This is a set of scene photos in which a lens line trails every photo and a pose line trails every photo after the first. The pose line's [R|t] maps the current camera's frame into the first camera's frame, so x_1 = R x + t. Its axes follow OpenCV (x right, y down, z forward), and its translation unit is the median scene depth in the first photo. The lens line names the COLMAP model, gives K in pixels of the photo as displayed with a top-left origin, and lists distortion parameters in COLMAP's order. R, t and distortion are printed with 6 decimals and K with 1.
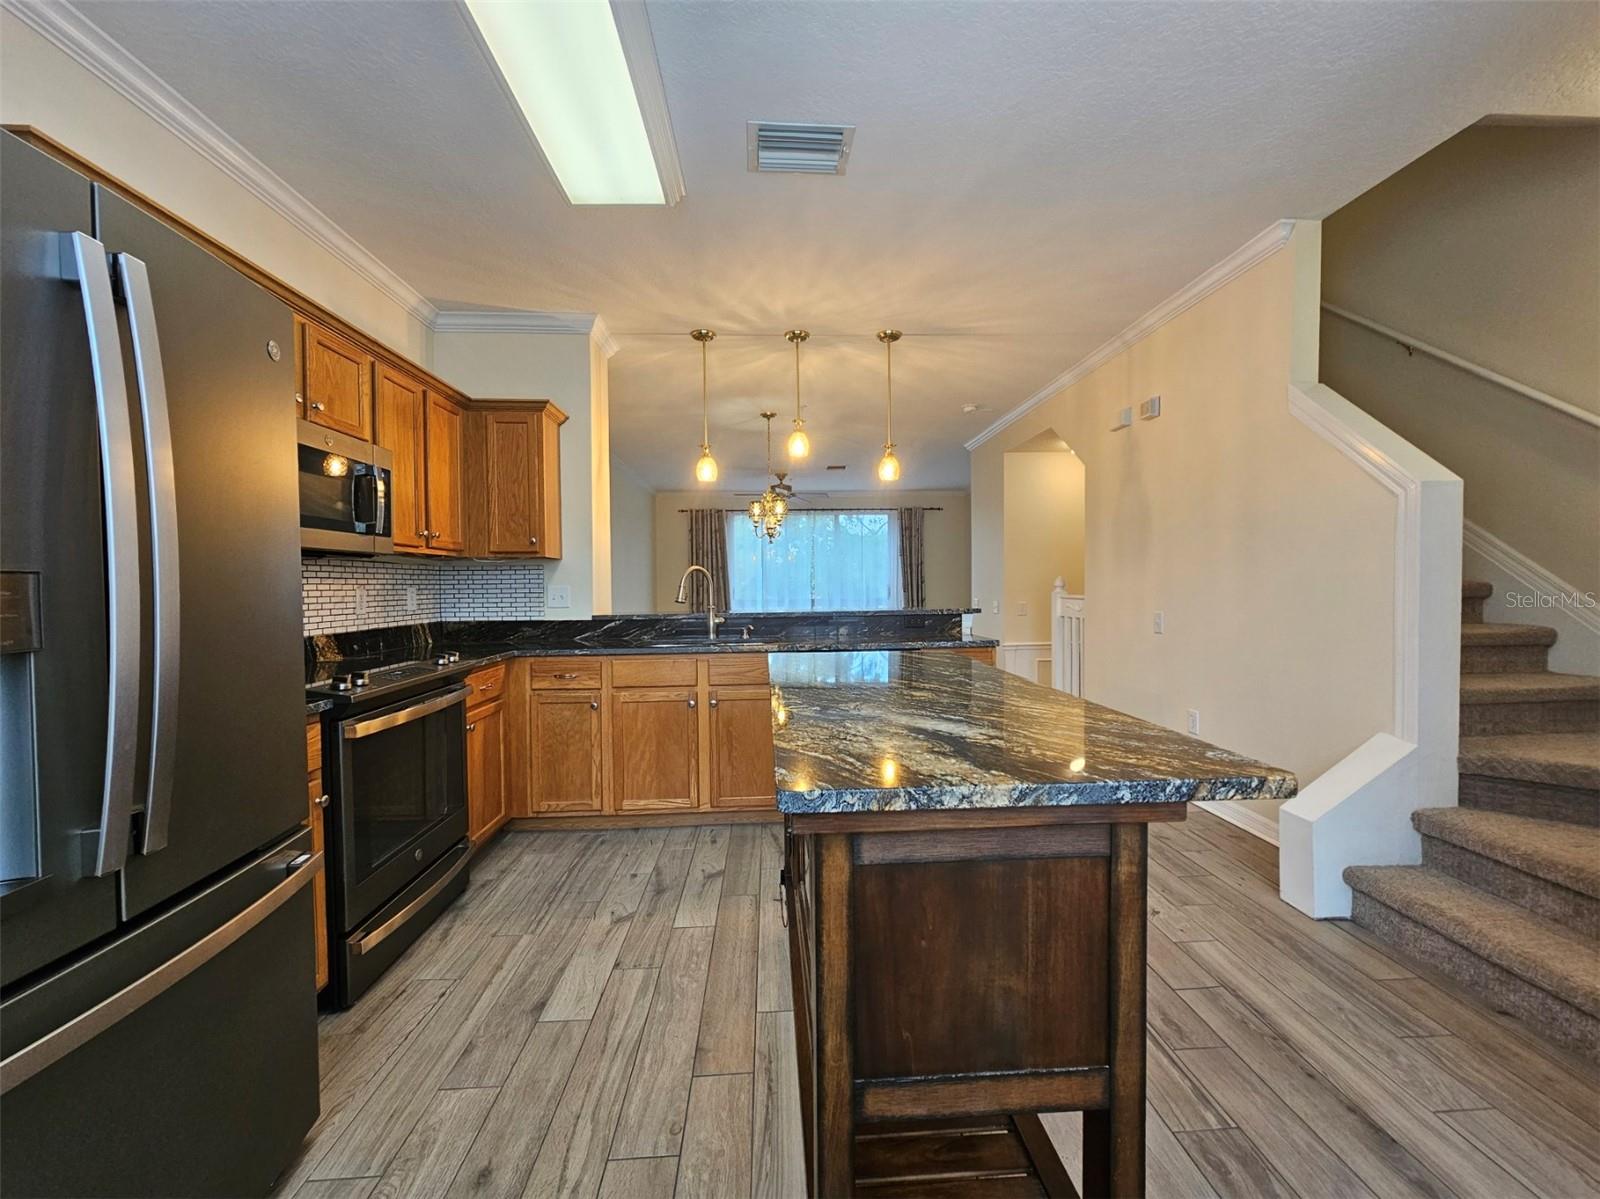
lens RADIAL K [[653.3, 0, 804.9], [0, 653.3, 600.3], [0, 0, 1]] dist [0.002496, -0.000990]
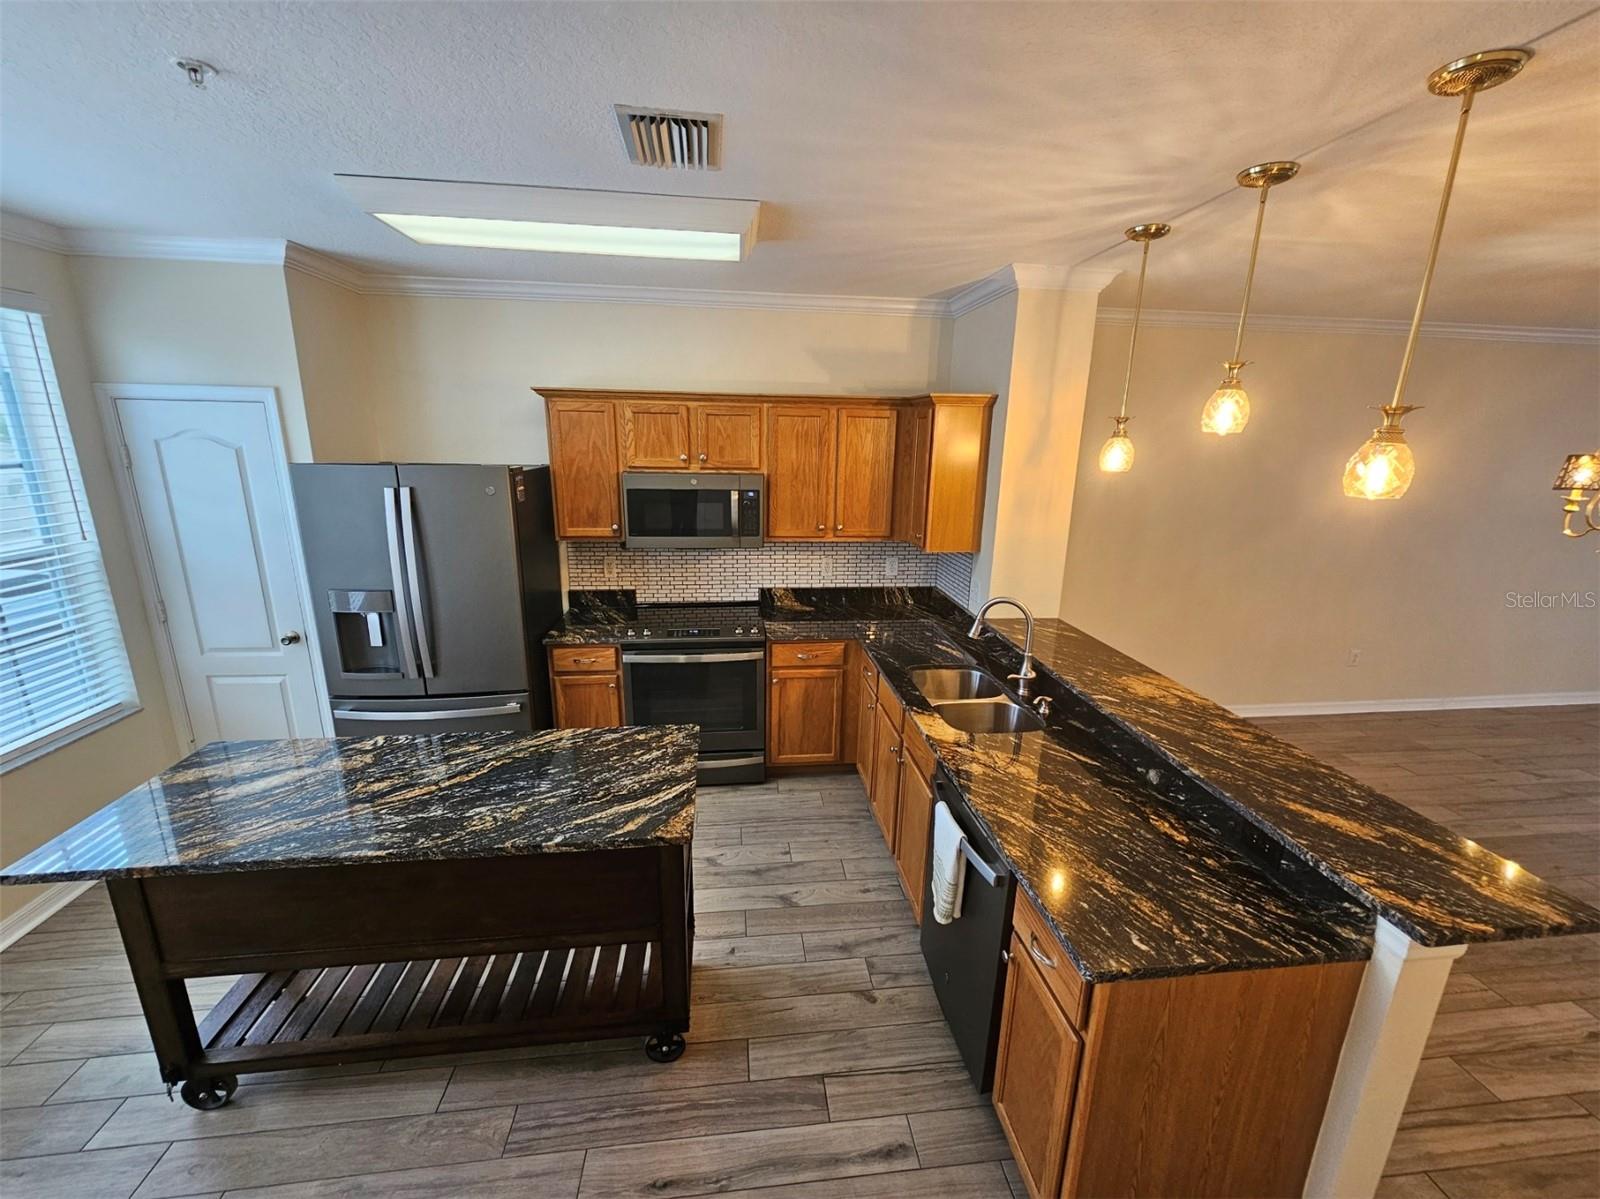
lens RADIAL K [[653.3, 0, 804.9], [0, 653.3, 600.3], [0, 0, 1]] dist [0.002496, -0.000990]
pose [[0.060251, 0.259027, -0.963989, 0.583369], [-0.045039, 0.965465, 0.256609, -0.245270], [0.997167, 0.027956, 0.069837, 0.738148]]
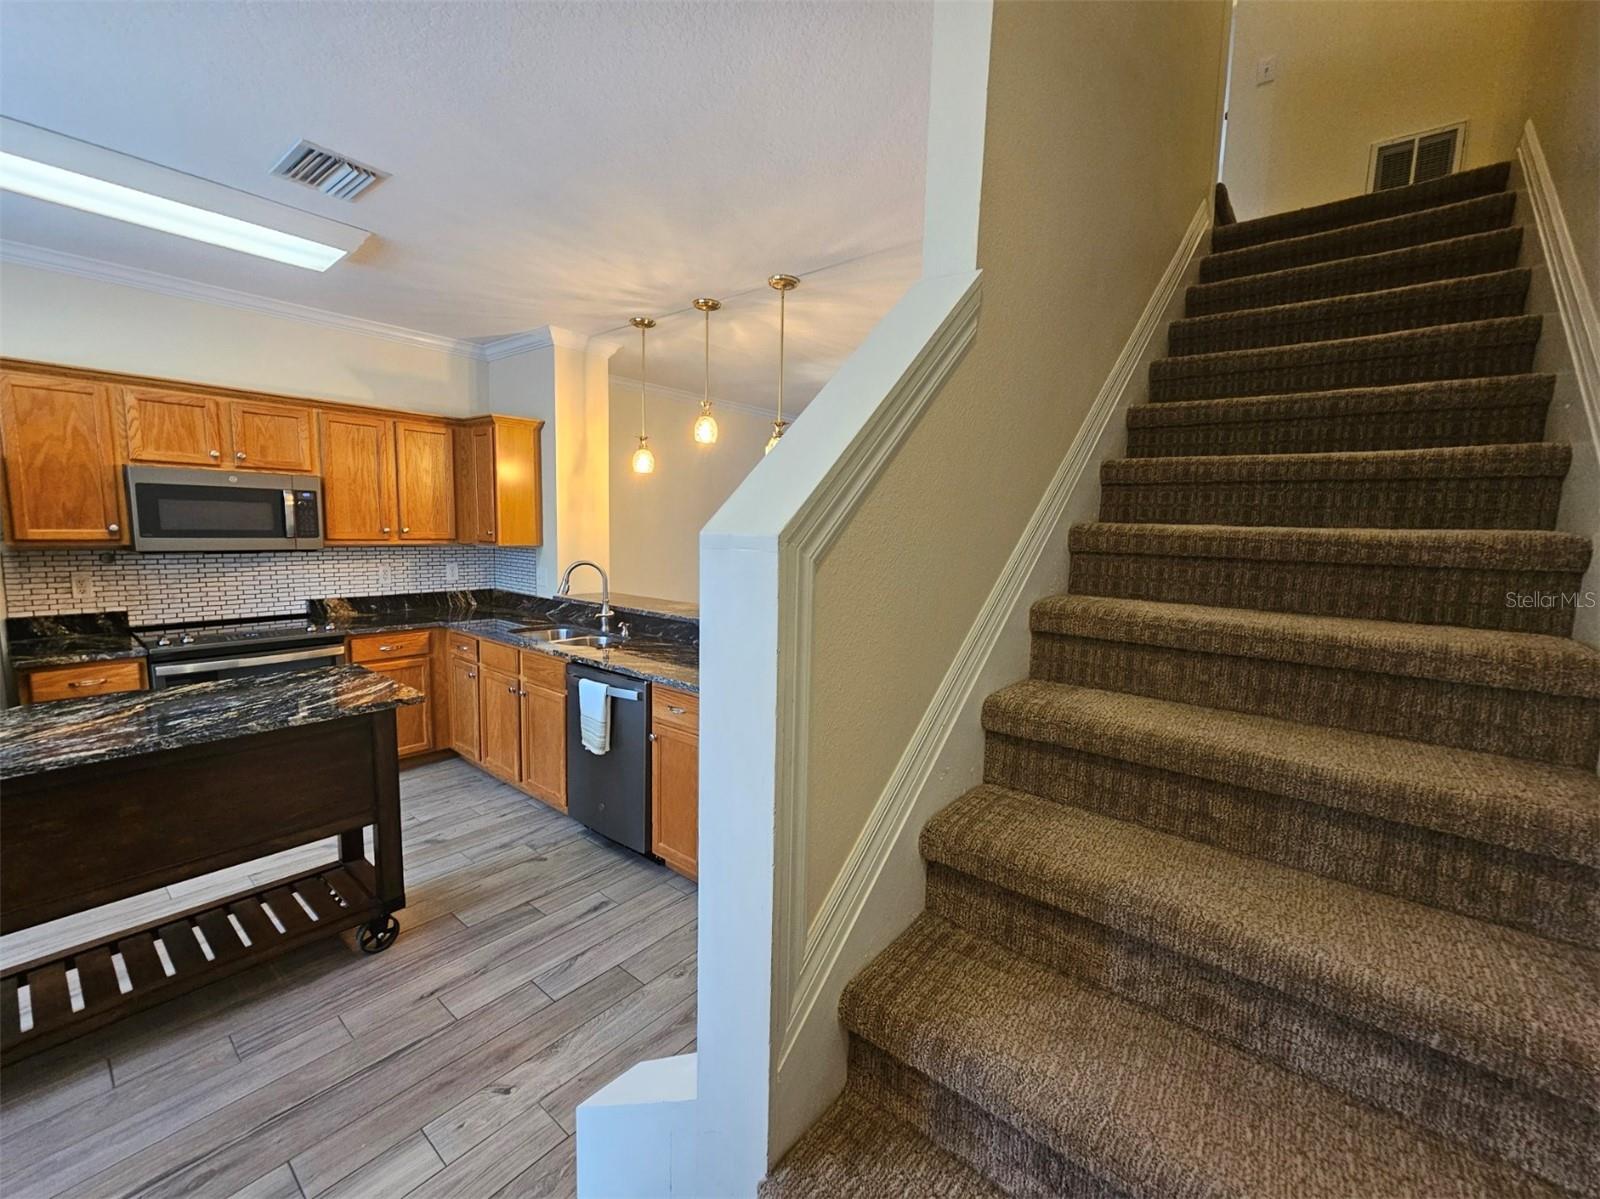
lens RADIAL K [[653.3, 0, 804.9], [0, 653.3, 600.3], [0, 0, 1]] dist [0.002496, -0.000990]
pose [[0.739080, 0.108934, -0.664751, 0.830974], [-0.050785, 0.993040, 0.106268, -0.122887], [0.671700, -0.044781, 0.739468, 0.477092]]
